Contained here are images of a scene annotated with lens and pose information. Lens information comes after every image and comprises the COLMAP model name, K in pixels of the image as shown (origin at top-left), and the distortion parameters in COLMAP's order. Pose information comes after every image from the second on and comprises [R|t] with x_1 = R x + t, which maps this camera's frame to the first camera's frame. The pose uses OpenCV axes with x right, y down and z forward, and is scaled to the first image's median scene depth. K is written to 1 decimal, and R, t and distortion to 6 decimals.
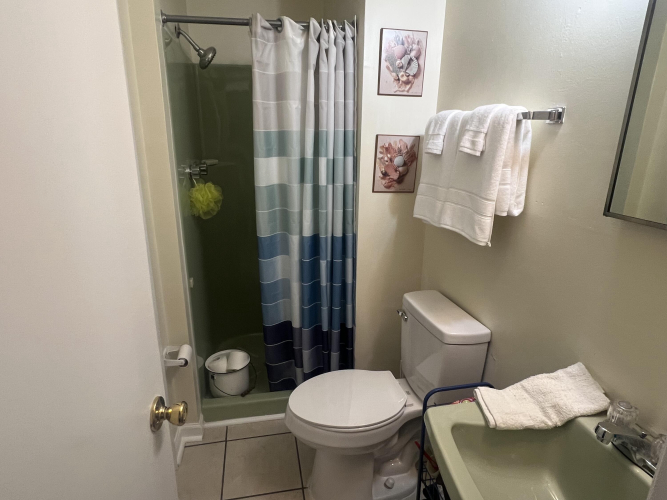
lens RADIAL K [[384.0, 0, 331.7], [0, 384.0, 251.4], [0, 0, 1]] dist [-0.002169, -0.001689]
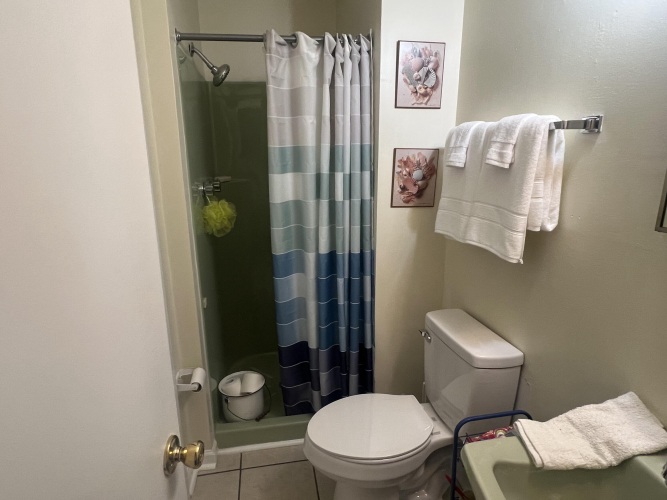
lens RADIAL K [[384.0, 0, 332.3], [0, 384.0, 249.6], [0, 0, 1]] dist [-0.002169, -0.001689]
pose [[0.999632, -0.012773, -0.023930, -0.020855], [0.011799, 0.999113, -0.040425, -0.011078], [0.024425, 0.040127, 0.998896, 0.037386]]
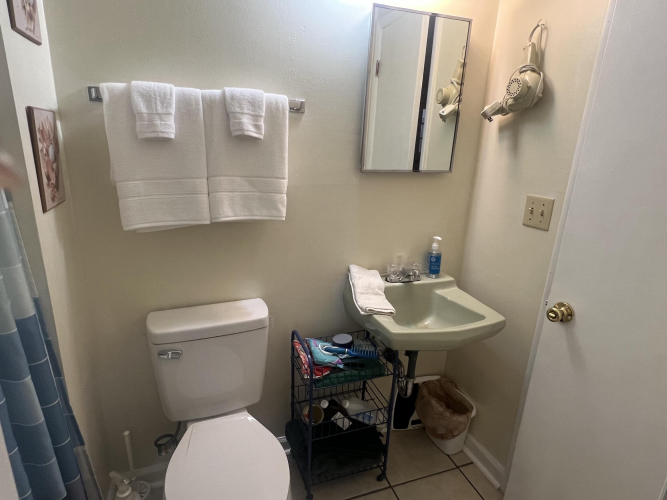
lens RADIAL K [[384.0, 0, 331.8], [0, 384.0, 249.1], [0, 0, 1]] dist [-0.002169, -0.001689]
pose [[-0.141493, -0.309653, 0.940263, -0.511053], [0.244012, 0.909603, 0.336275, -0.202960], [-0.959395, 0.277016, -0.053143, 0.689197]]
